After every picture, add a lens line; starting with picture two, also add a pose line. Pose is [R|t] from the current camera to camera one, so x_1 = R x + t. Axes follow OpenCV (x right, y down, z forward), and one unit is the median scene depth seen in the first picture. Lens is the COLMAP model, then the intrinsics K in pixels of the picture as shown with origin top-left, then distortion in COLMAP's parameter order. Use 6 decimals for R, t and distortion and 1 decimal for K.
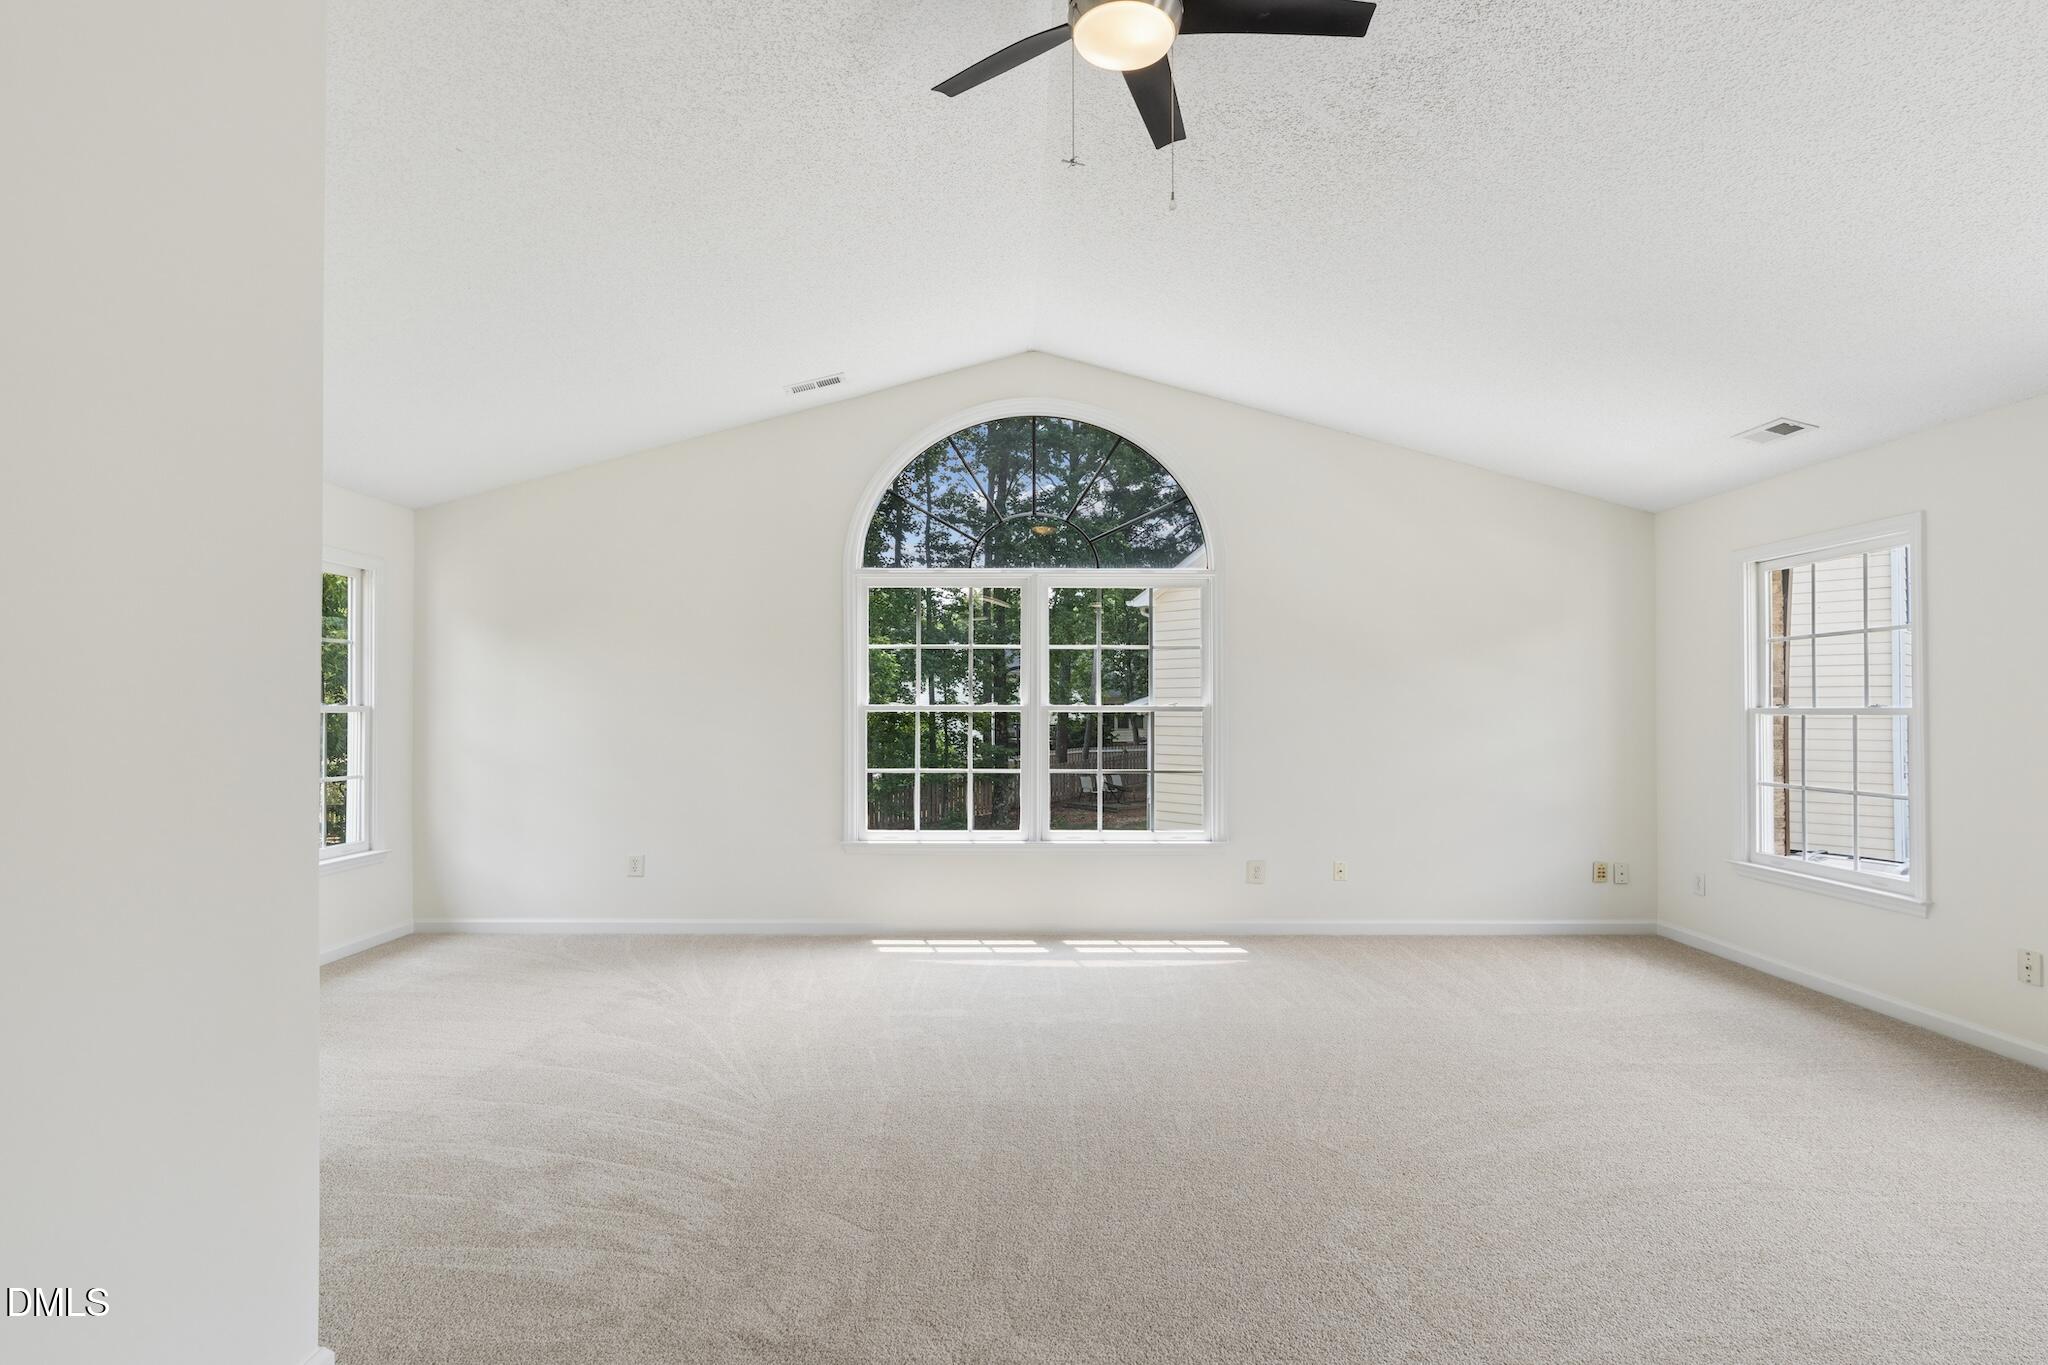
lens RADIAL K [[1049.1, 0, 1037.0], [0, 1049.1, 710.8], [0, 0, 1]] dist [-0.000392, 0.001327]
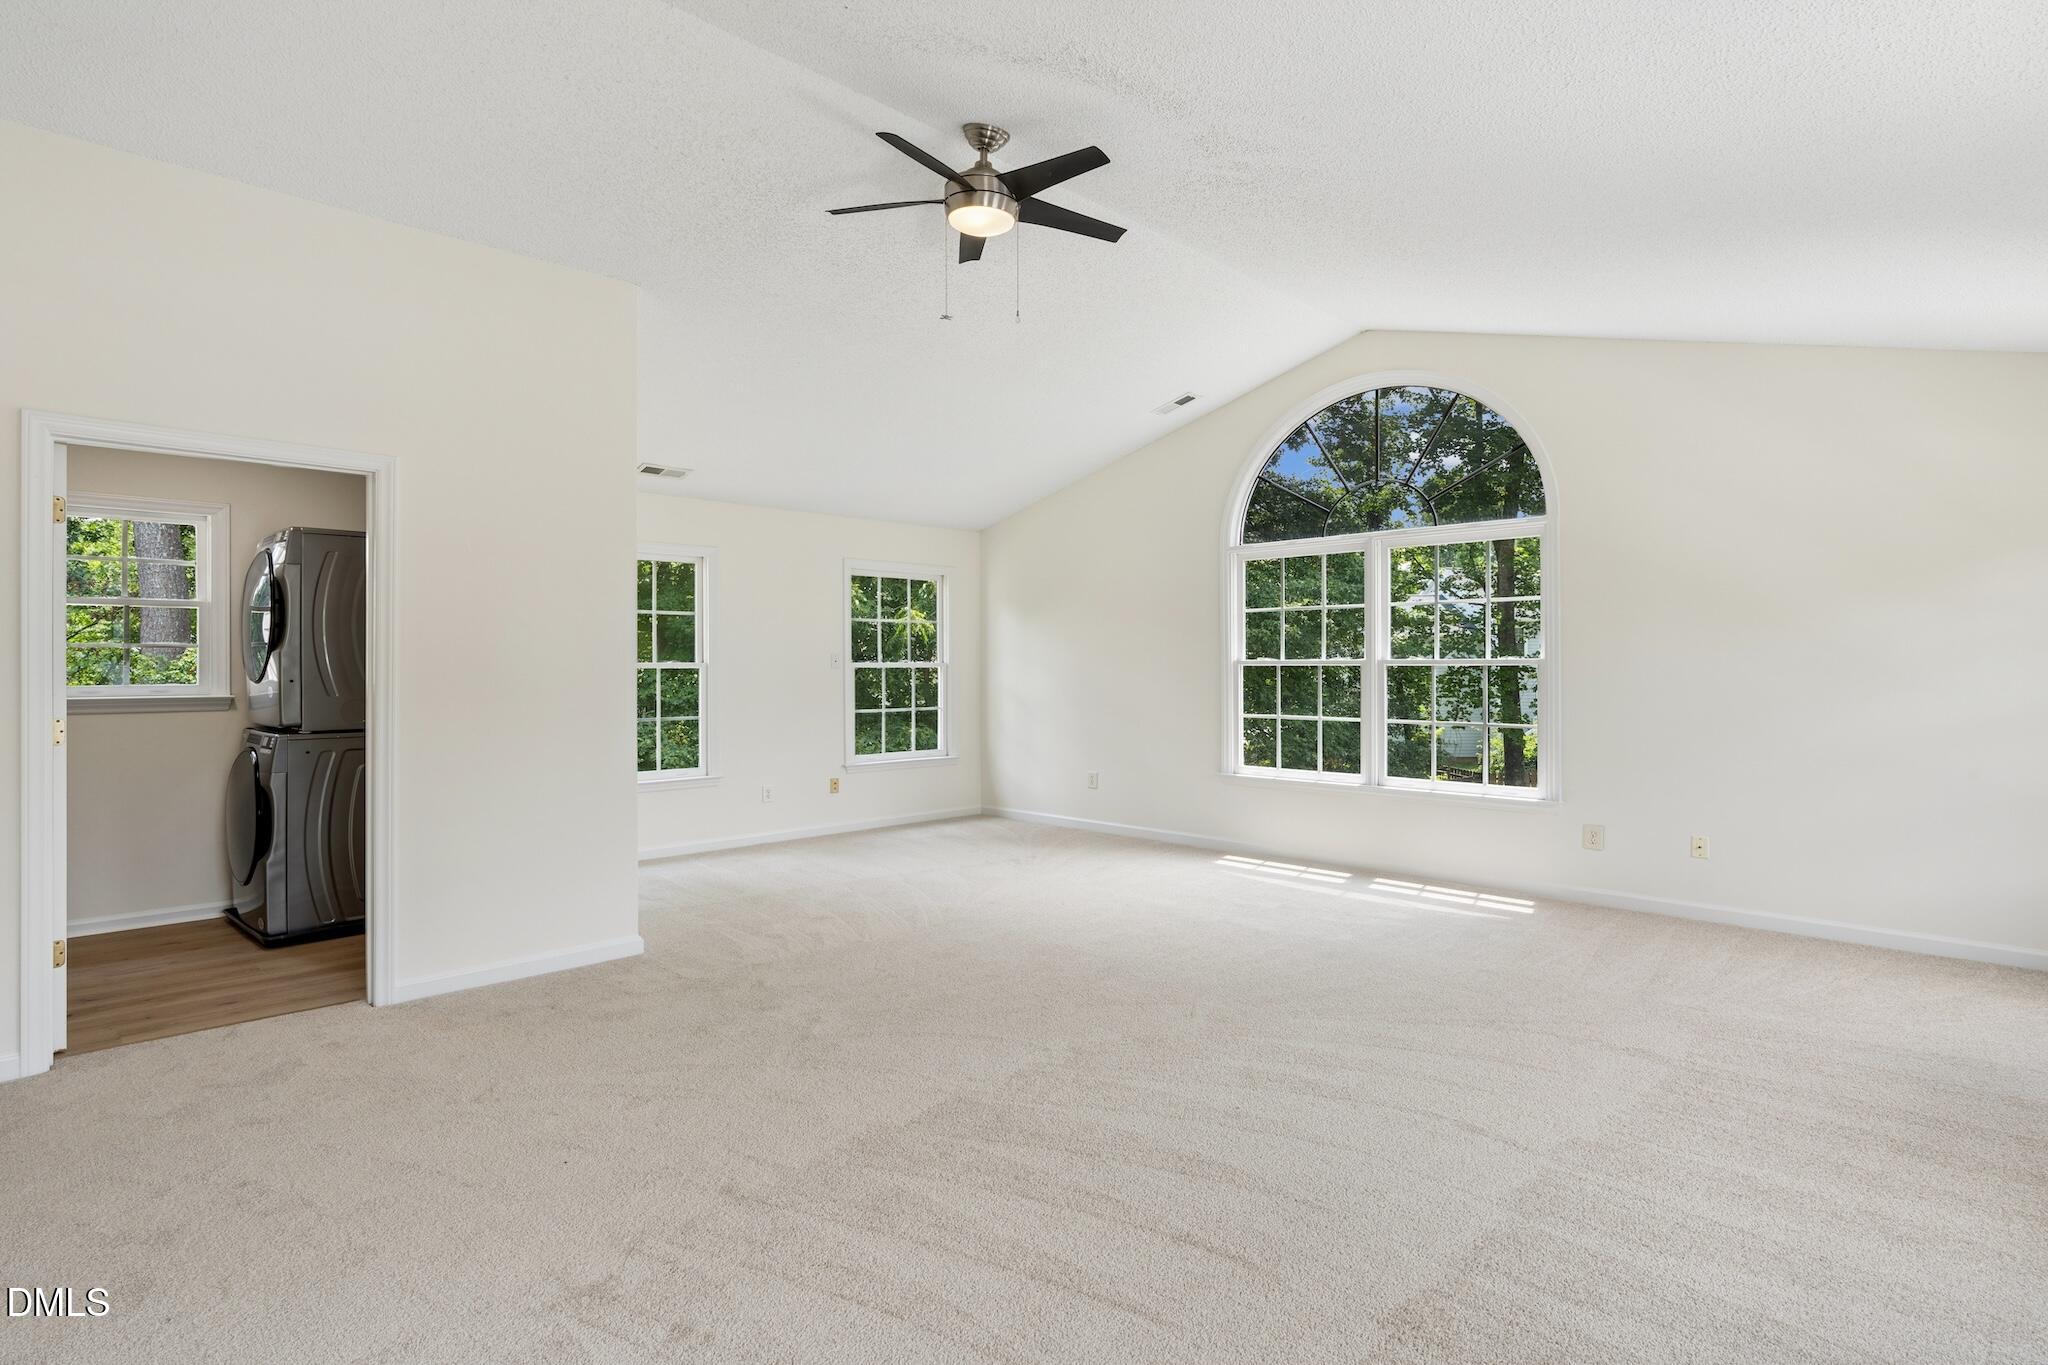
lens RADIAL K [[1049.1, 0, 1017.3], [0, 1049.1, 676.2], [0, 0, 1]] dist [-0.000392, 0.001327]
pose [[0.702862, 0.004460, -0.711312, 0.509392], [0.005223, 0.999921, 0.011431, -0.002486], [0.711307, -0.011749, 0.702784, -0.017493]]
